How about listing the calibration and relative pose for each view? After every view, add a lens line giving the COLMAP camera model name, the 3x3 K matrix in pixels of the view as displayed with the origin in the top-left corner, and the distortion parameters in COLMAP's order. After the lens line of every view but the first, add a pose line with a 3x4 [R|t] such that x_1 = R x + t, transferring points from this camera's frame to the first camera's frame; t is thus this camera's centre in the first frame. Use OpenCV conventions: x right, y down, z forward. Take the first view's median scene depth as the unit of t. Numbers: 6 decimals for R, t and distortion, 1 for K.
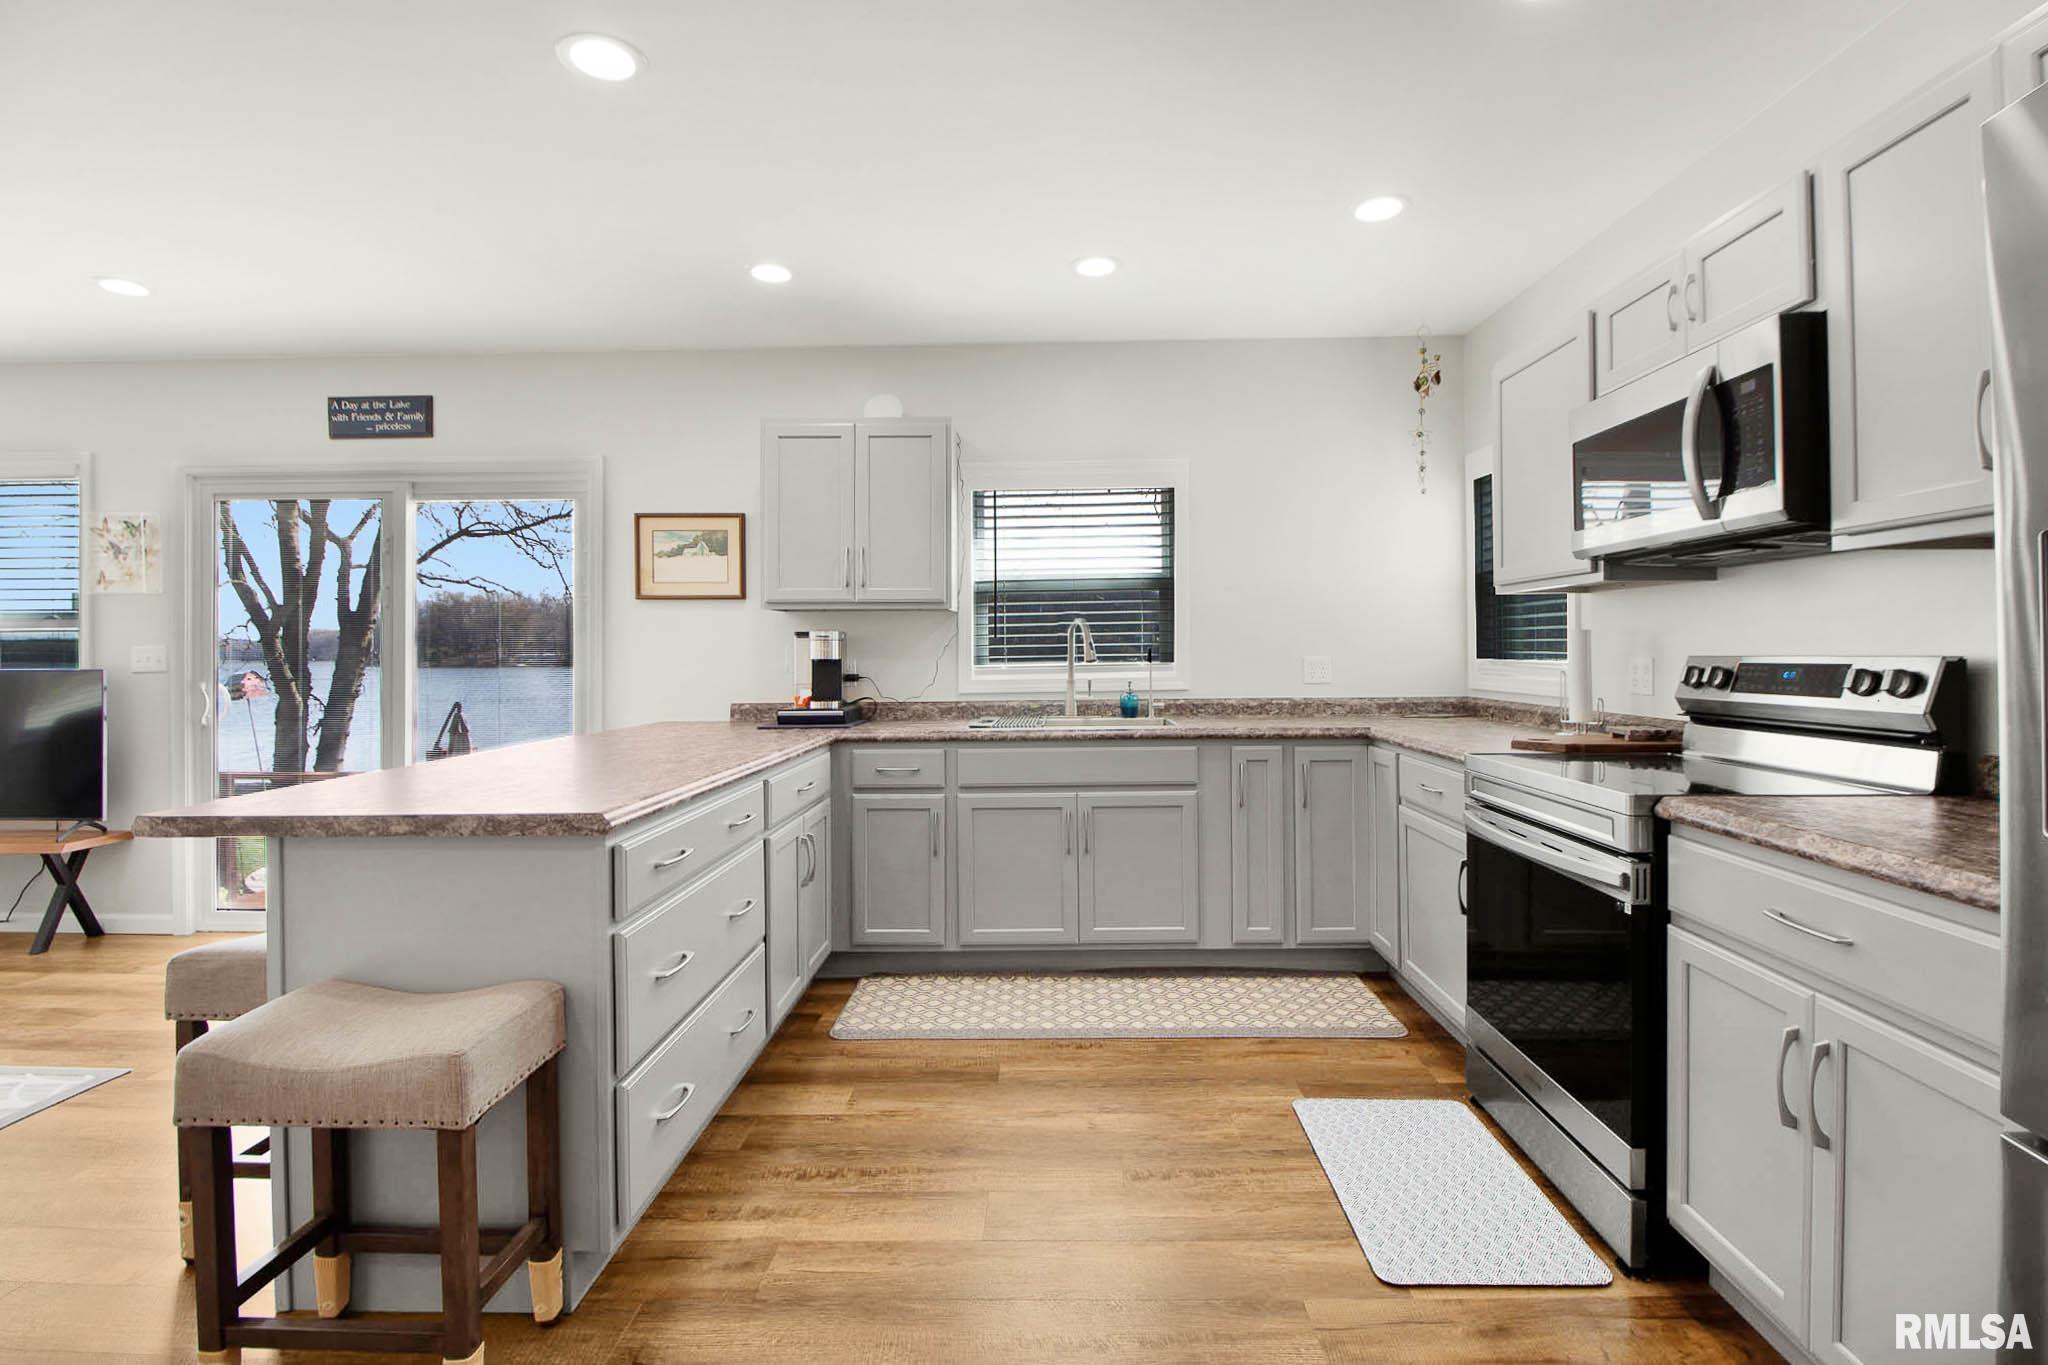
lens RADIAL K [[963.7, 0, 1044.4], [0, 963.7, 642.0], [0, 0, 1]] dist [0.002532, -0.012945]
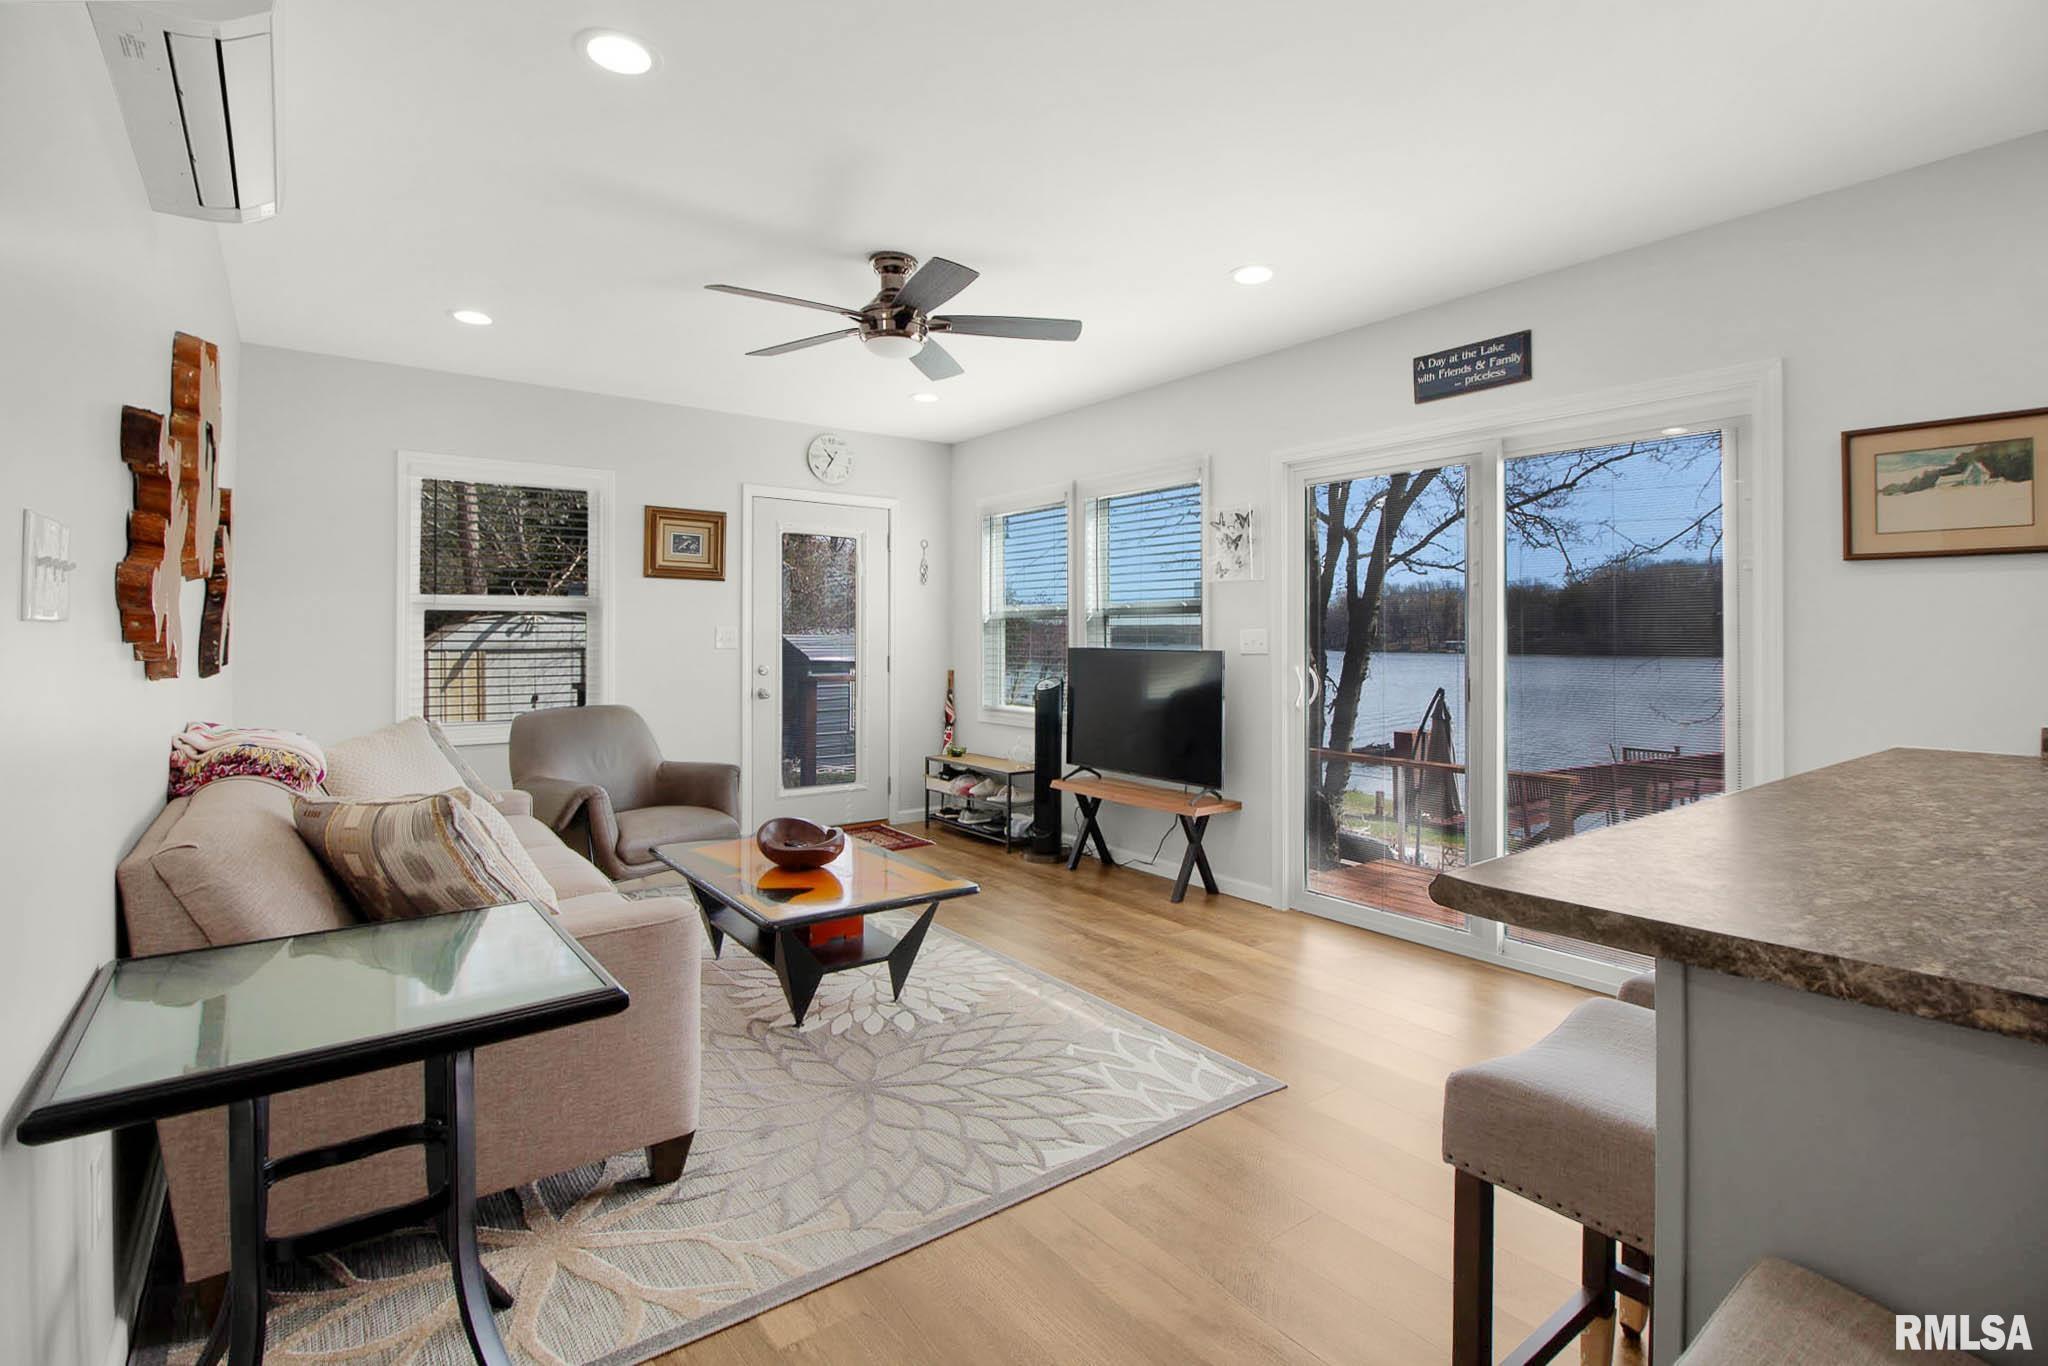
lens RADIAL K [[942.6, 0, 1029.7], [0, 942.6, 630.6], [0, 0, 1]] dist [-0.023314, -0.000586]
pose [[0.617901, 0.002522, -0.786251, -0.306579], [-0.001610, 0.999997, 0.001942, 0.004236], [0.786254, 0.000066, 0.617904, 0.182041]]
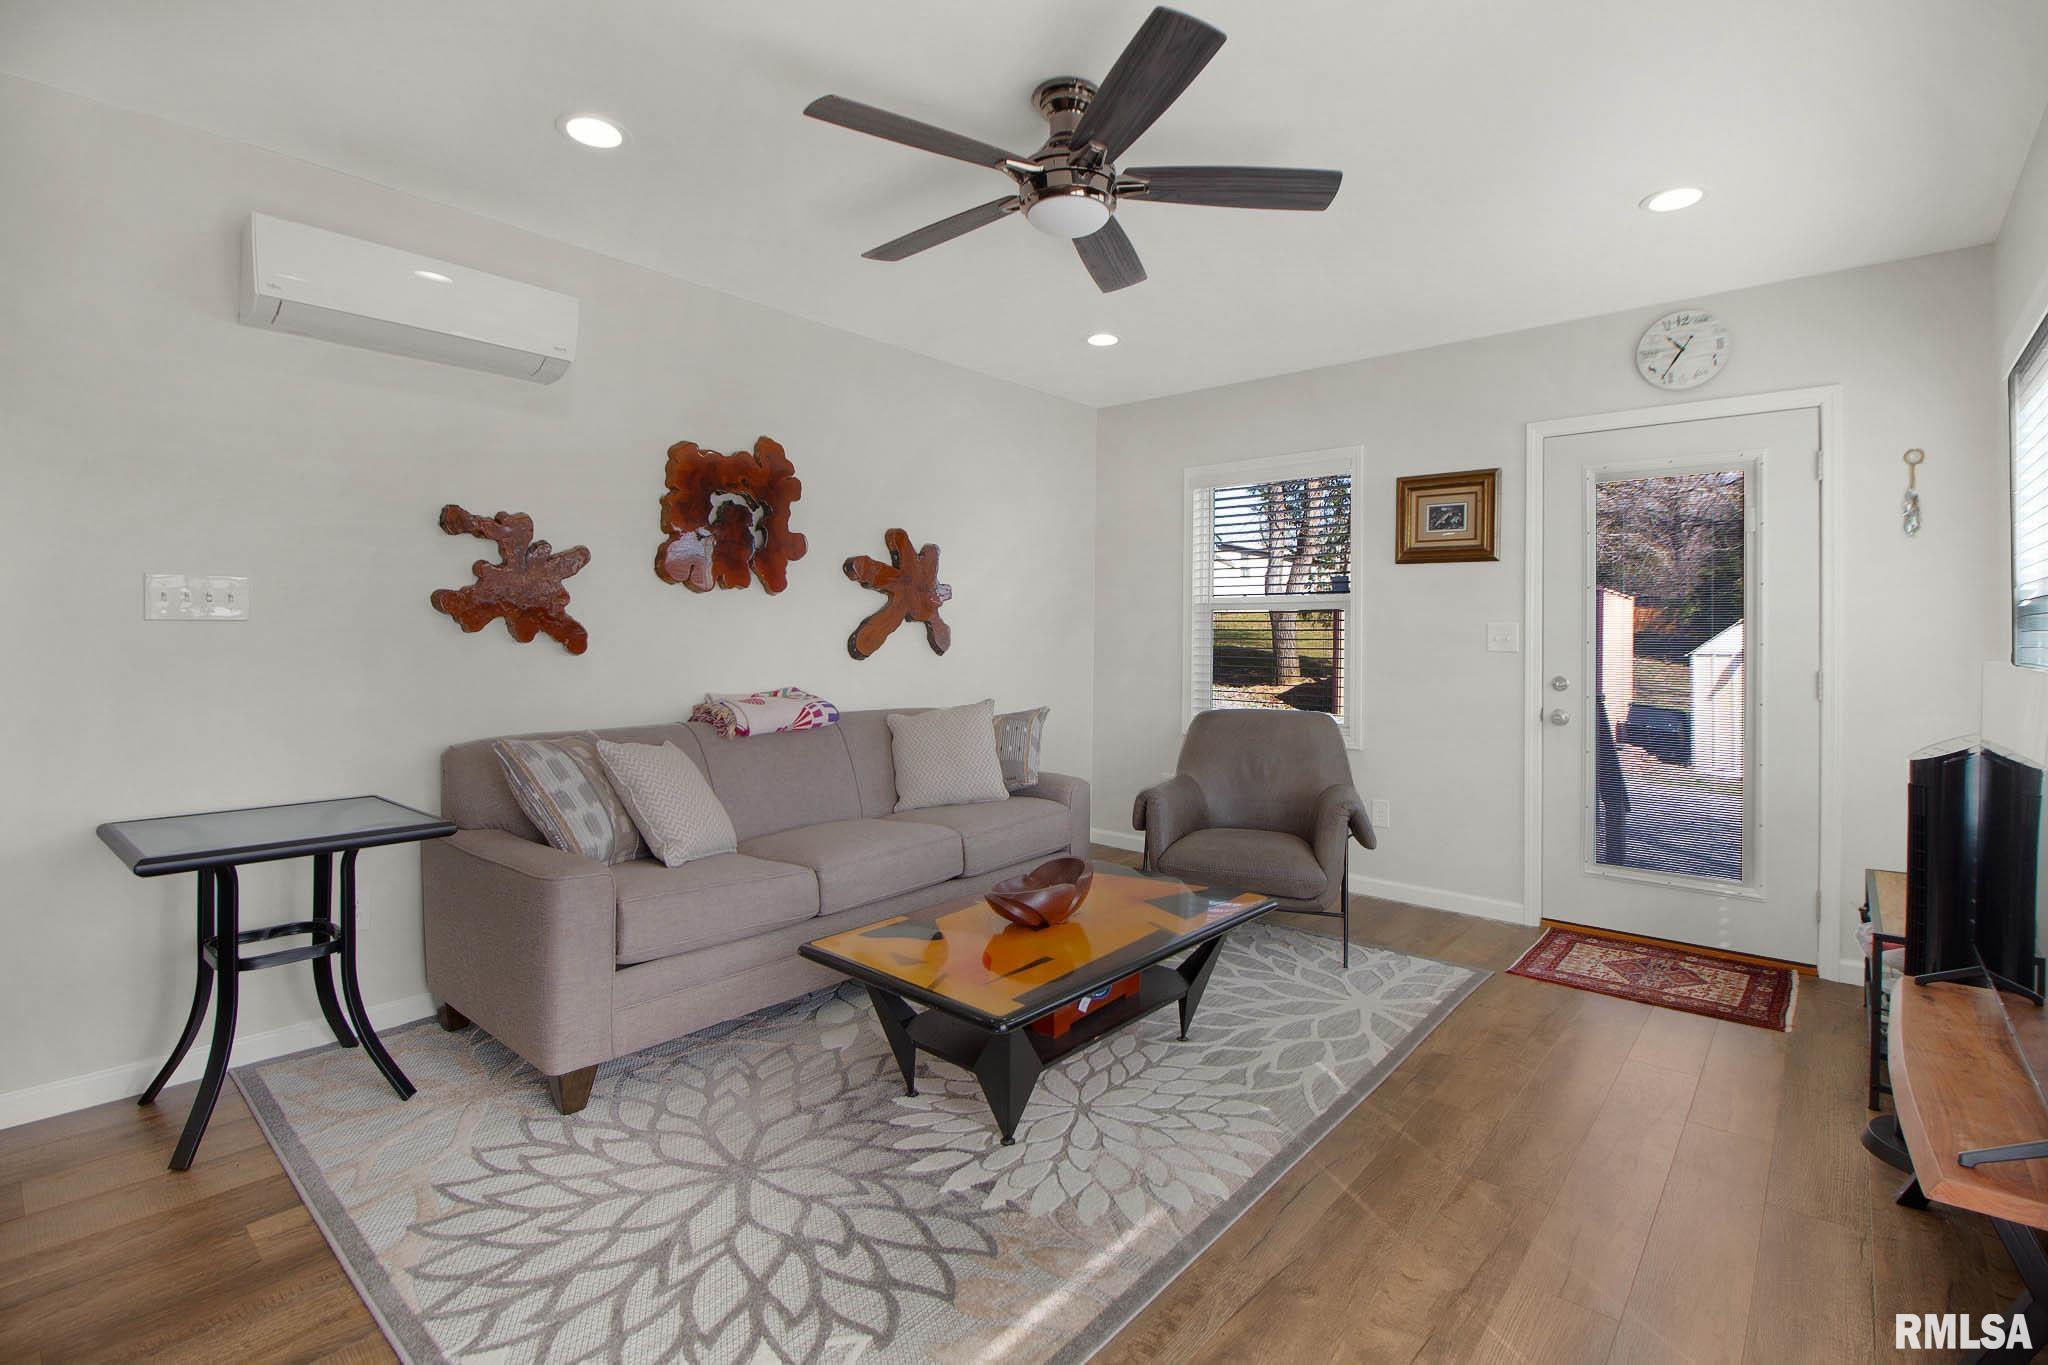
lens RADIAL K [[937.4, 0, 1070.1], [0, 937.4, 640.1], [0, 0, 1]] dist [-0.011916, -0.000124]
pose [[-0.628761, 0.007277, -0.777564, -0.607684], [0.004893, 0.999973, 0.005402, 0.014194], [0.777583, -0.000408, -0.628780, 1.024591]]
